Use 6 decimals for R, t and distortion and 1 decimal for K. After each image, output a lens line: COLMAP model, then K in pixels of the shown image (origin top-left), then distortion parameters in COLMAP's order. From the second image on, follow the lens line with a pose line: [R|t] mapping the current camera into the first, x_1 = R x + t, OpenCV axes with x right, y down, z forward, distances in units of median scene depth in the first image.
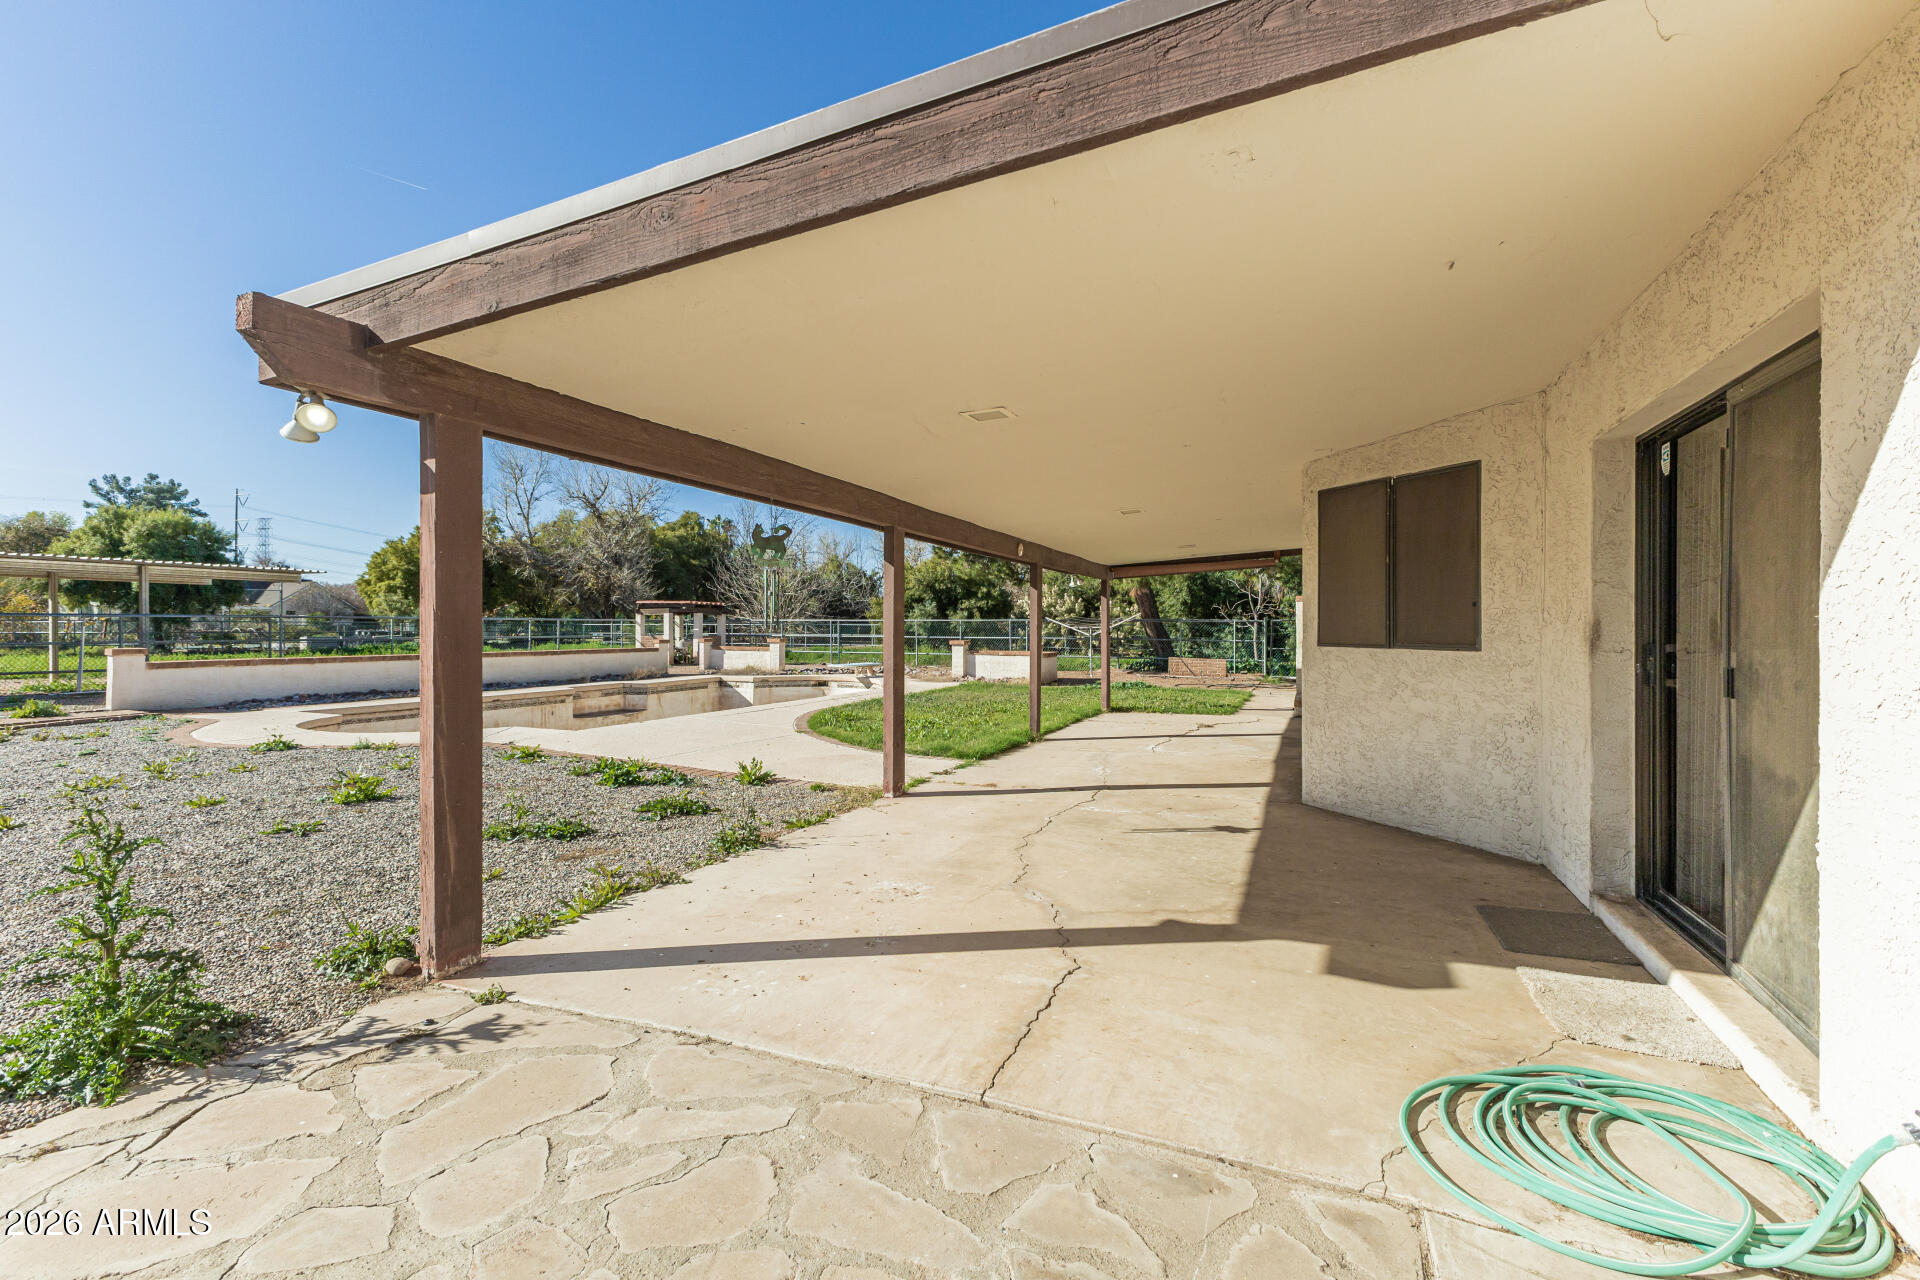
lens RADIAL K [[823.3, 0, 961.3], [0, 823.3, 634.1], [0, 0, 1]] dist [0.010631, -0.002132]
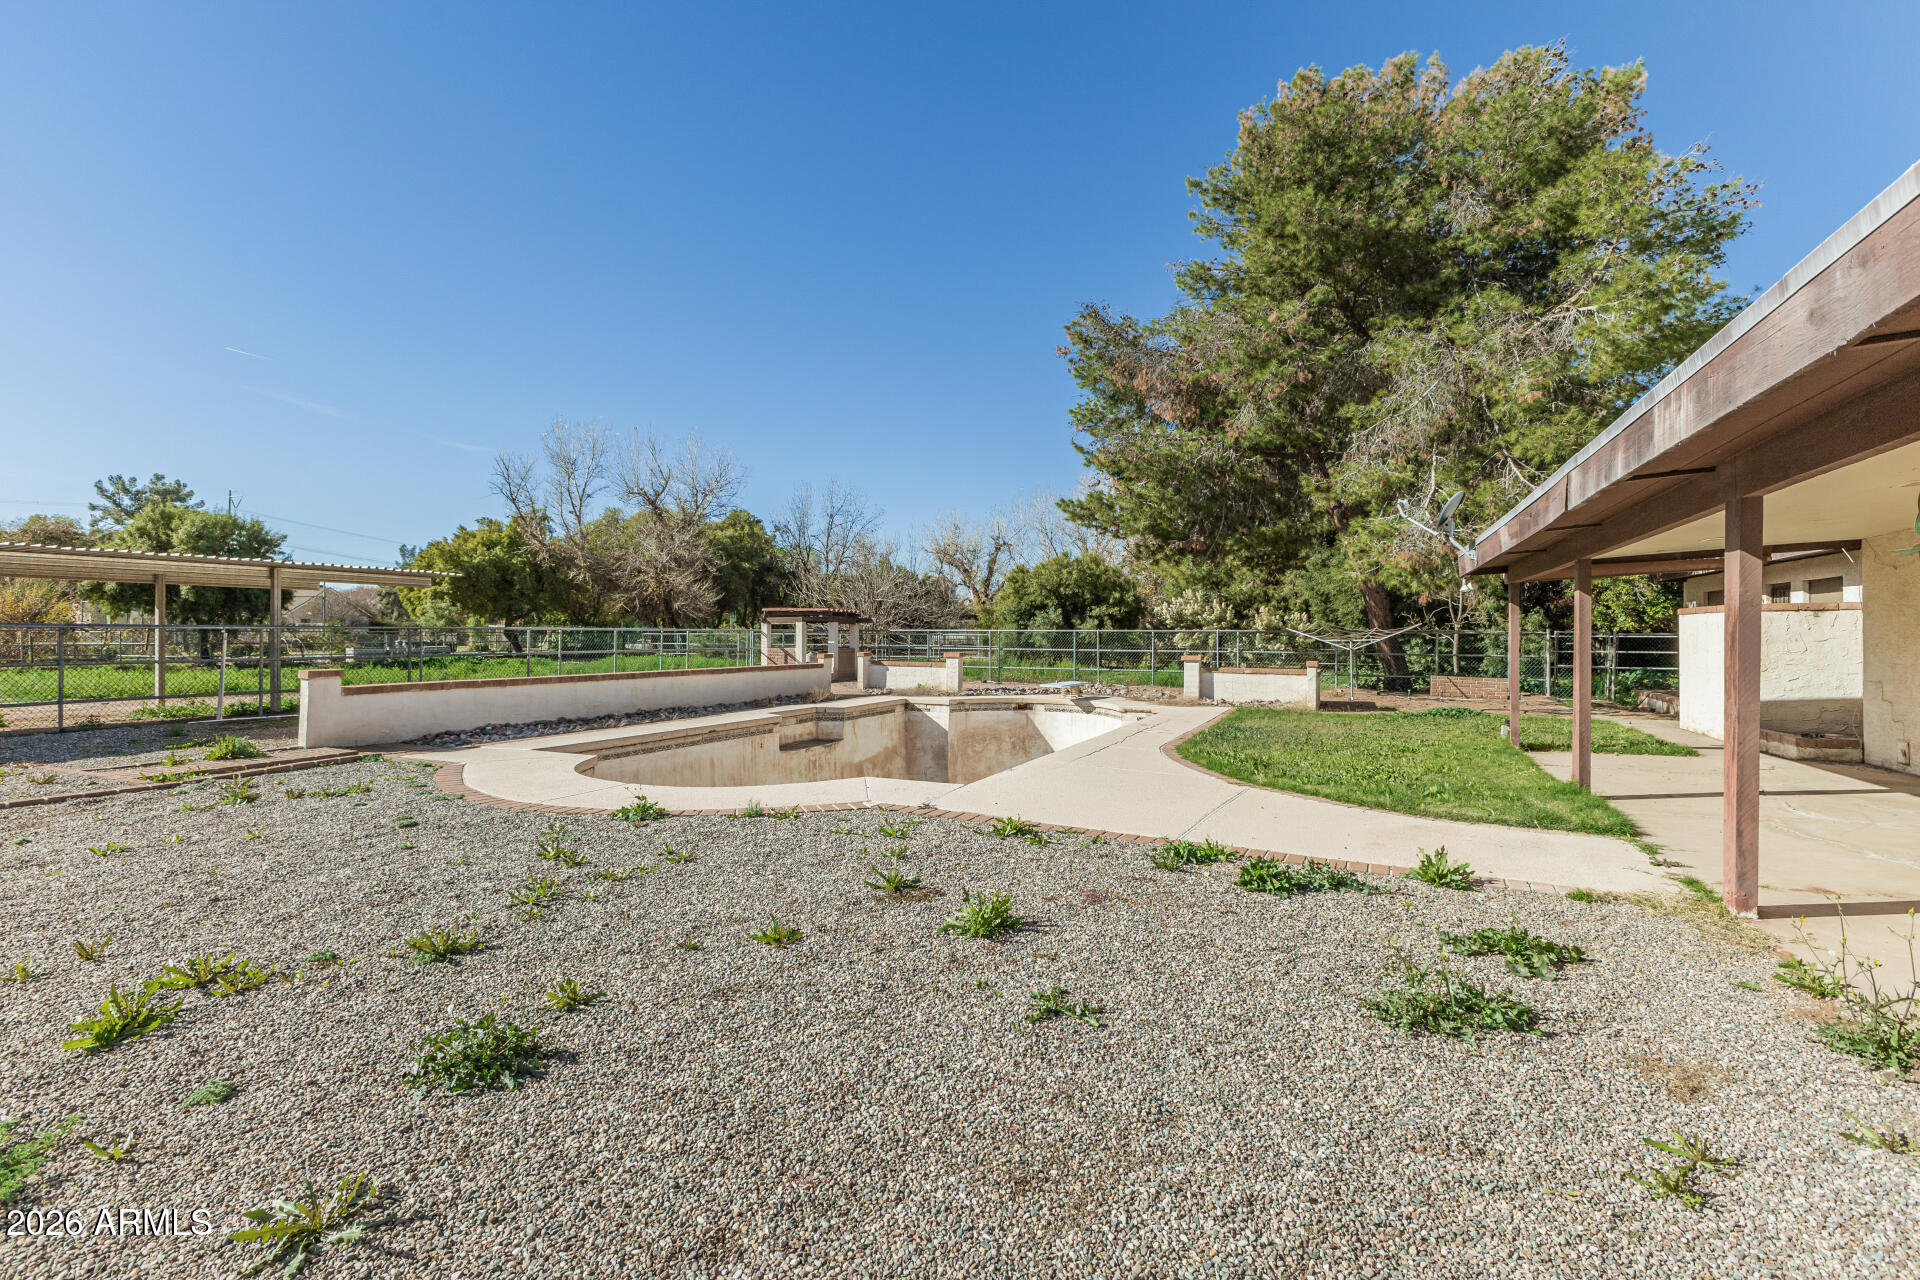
lens RADIAL K [[881.7, 0, 961.6], [0, 881.7, 632.4], [0, 0, 1]] dist [-0.007895, 0.000040]
pose [[0.999860, 0.000290, -0.016750, -0.145070], [-0.000488, 0.999930, -0.011859, -0.003349], [0.016745, 0.011866, 0.999789, 0.064702]]
